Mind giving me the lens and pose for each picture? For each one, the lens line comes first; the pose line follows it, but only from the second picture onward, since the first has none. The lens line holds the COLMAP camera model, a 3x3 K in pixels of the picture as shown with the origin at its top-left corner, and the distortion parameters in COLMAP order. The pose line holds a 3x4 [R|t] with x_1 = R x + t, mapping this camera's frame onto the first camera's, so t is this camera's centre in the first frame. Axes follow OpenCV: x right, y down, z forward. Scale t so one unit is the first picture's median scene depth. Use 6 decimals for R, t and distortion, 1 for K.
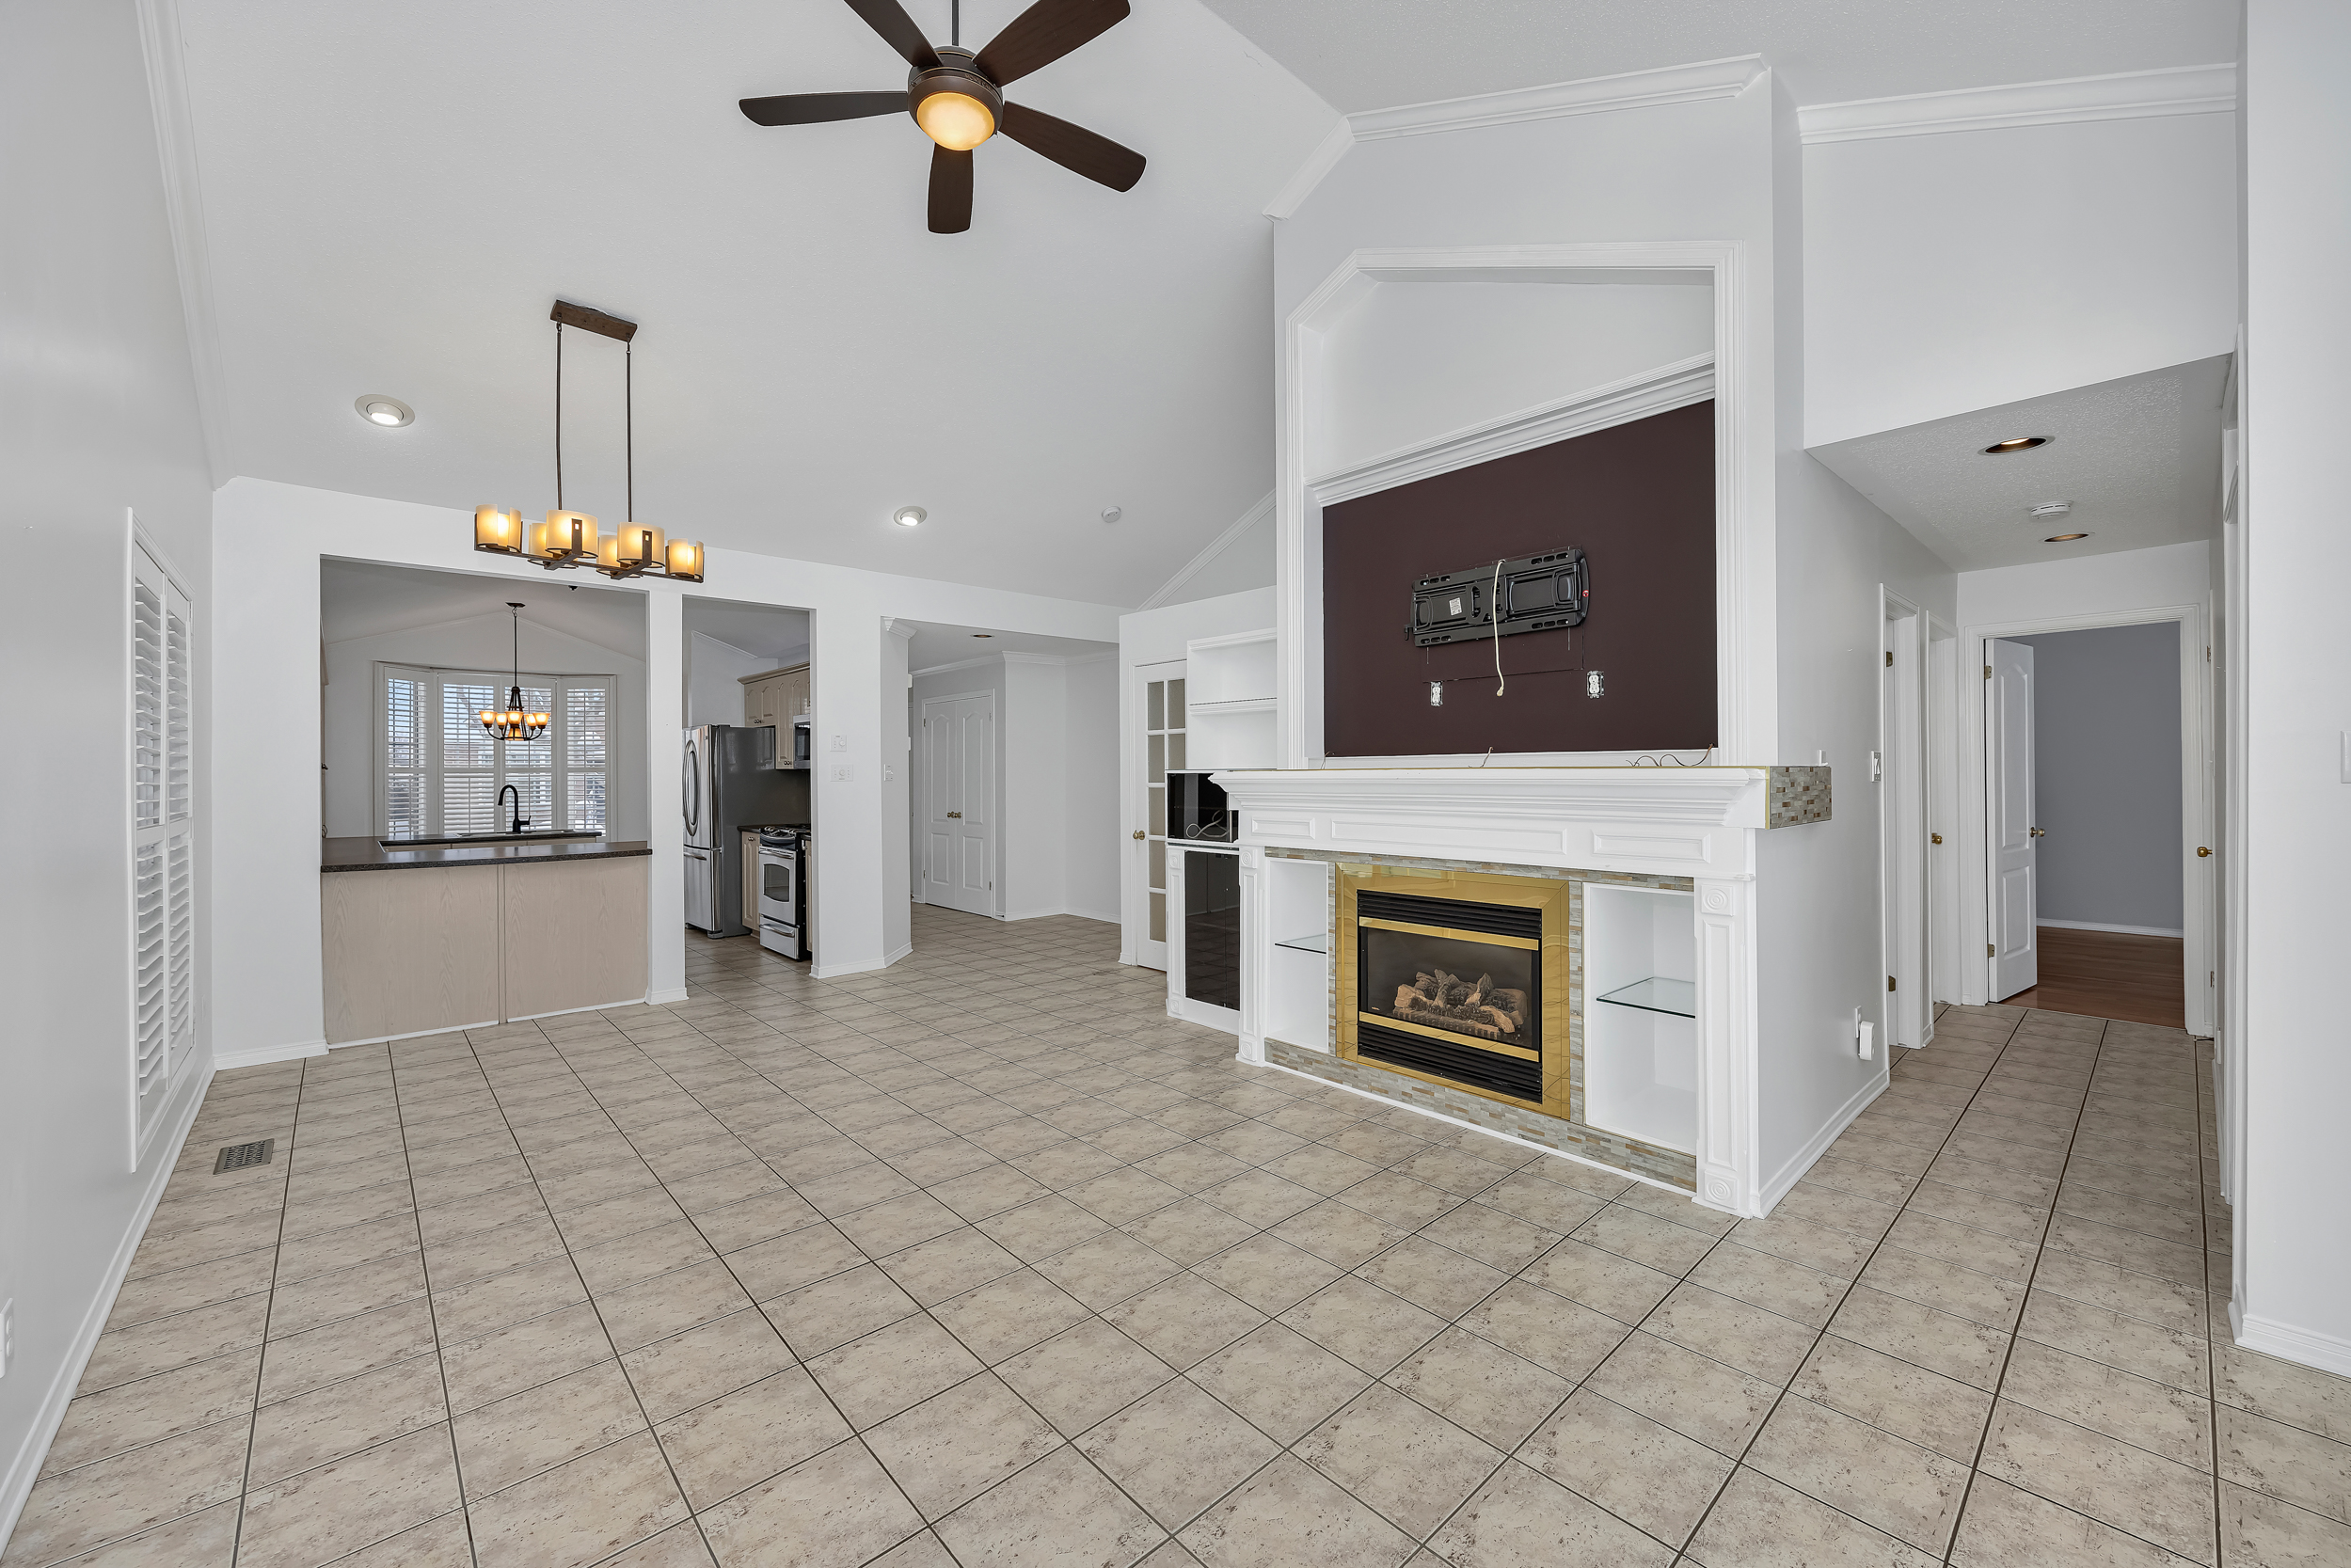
lens RADIAL K [[914.9, 0, 1117.9], [0, 914.9, 771.4], [0, 0, 1]] dist [-0.004674, 0.000687]
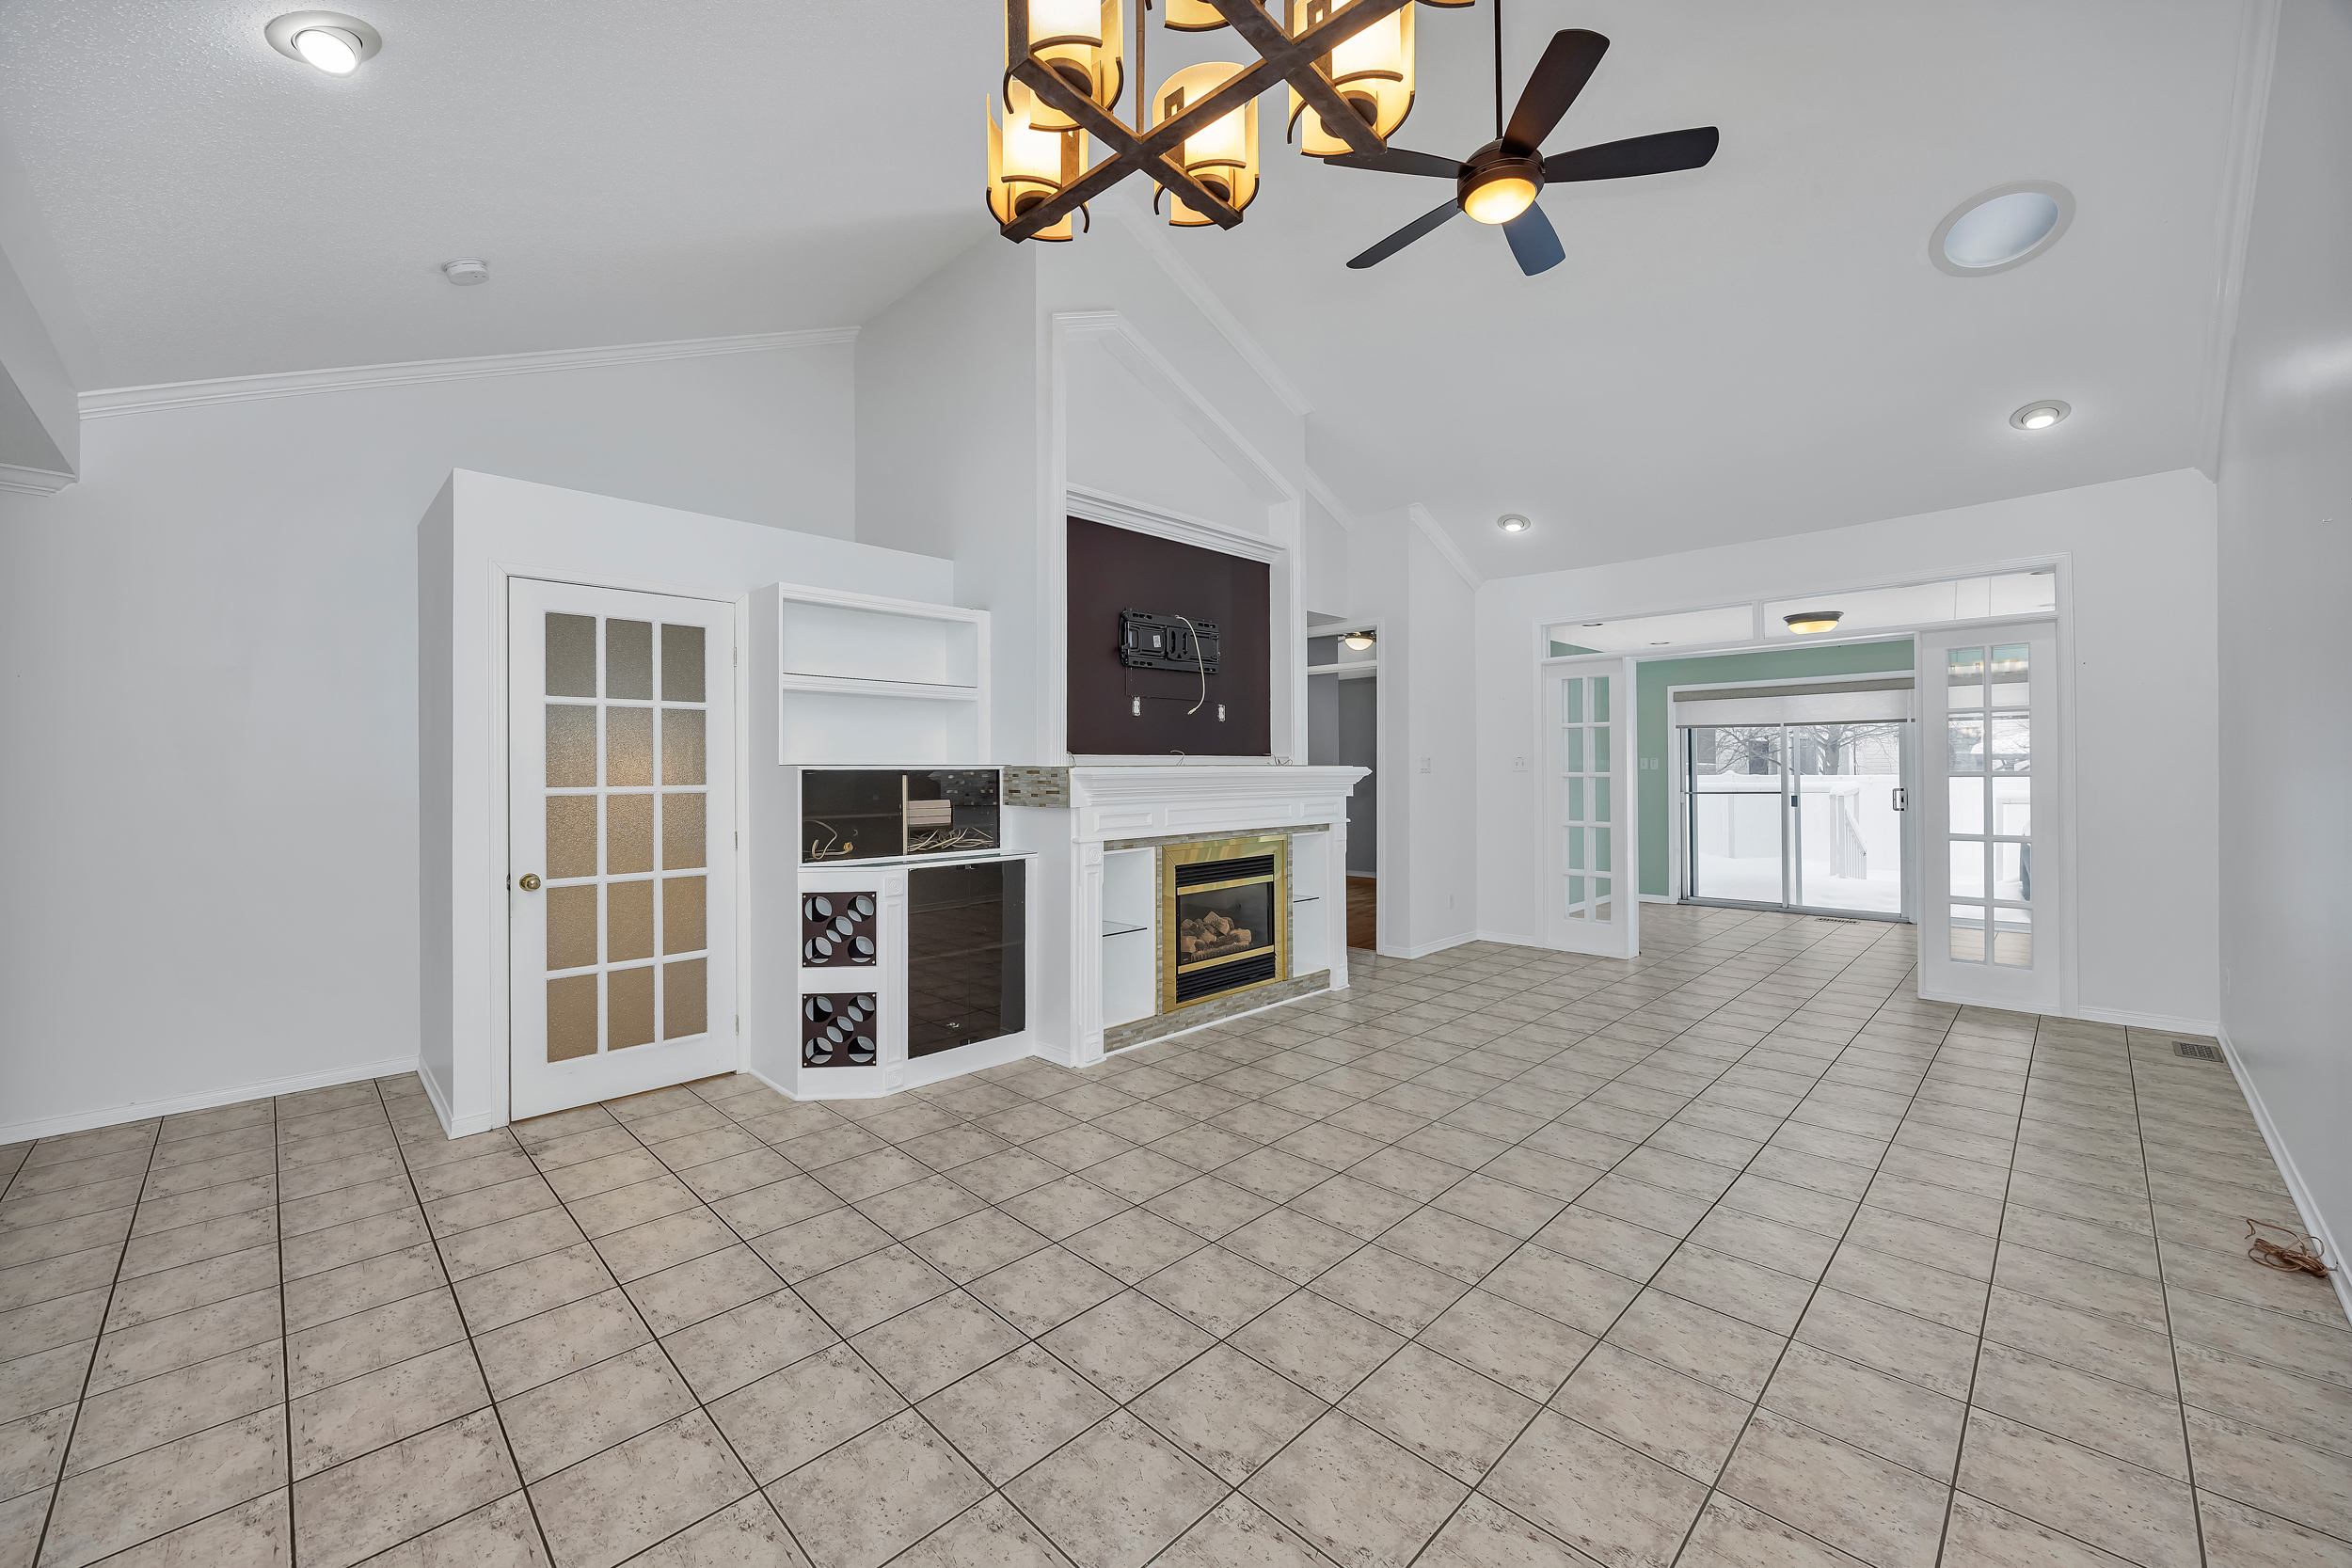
lens RADIAL K [[915.2, 0, 1167.8], [0, 915.2, 781.5], [0, 0, 1]] dist [-0.004674, 0.000687]
pose [[-0.080067, -0.006793, 0.996766, -0.757332], [0.001695, 0.999974, 0.006951, 0.007527], [-0.996788, 0.002246, -0.080054, 0.894153]]
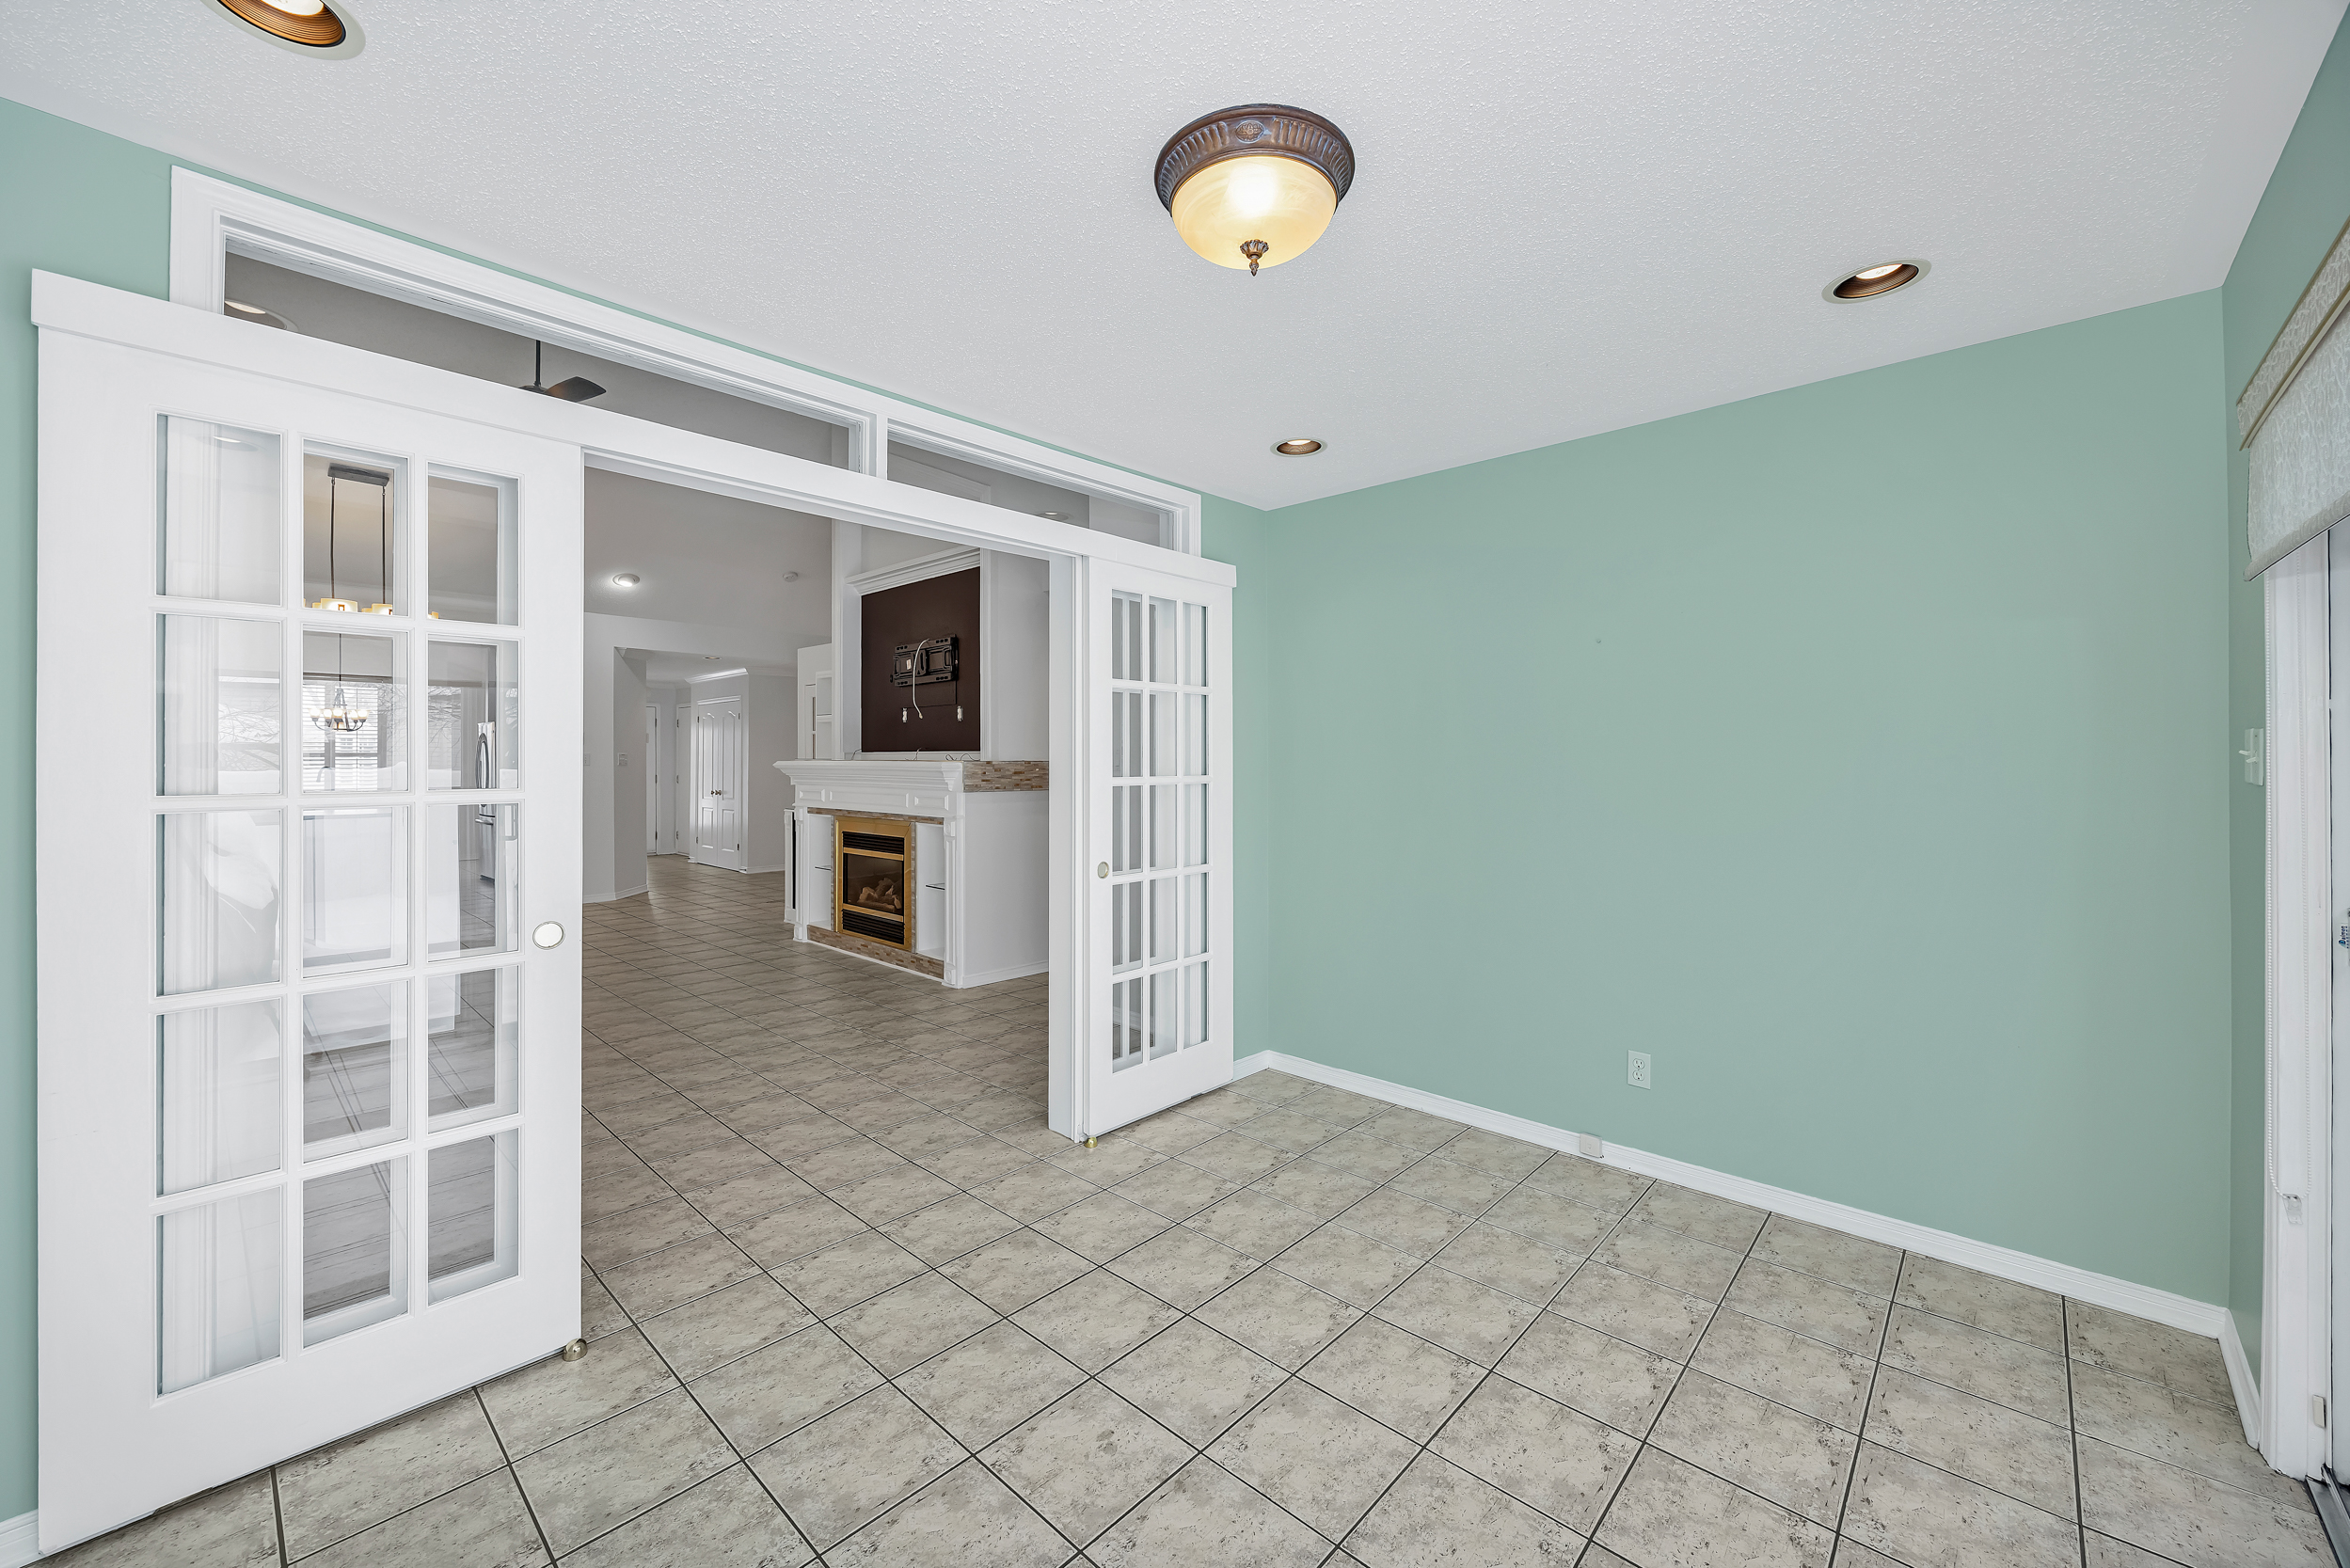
lens RADIAL K [[914.5, 0, 1143.1], [0, 914.5, 712.4], [0, 0, 1]] dist [-0.004674, 0.000687]
pose [[0.994647, 0.016527, 0.101999, 0.509395], [-0.011118, 0.998513, -0.053369, -0.004321], [-0.102729, 0.051950, 0.993352, -0.599455]]
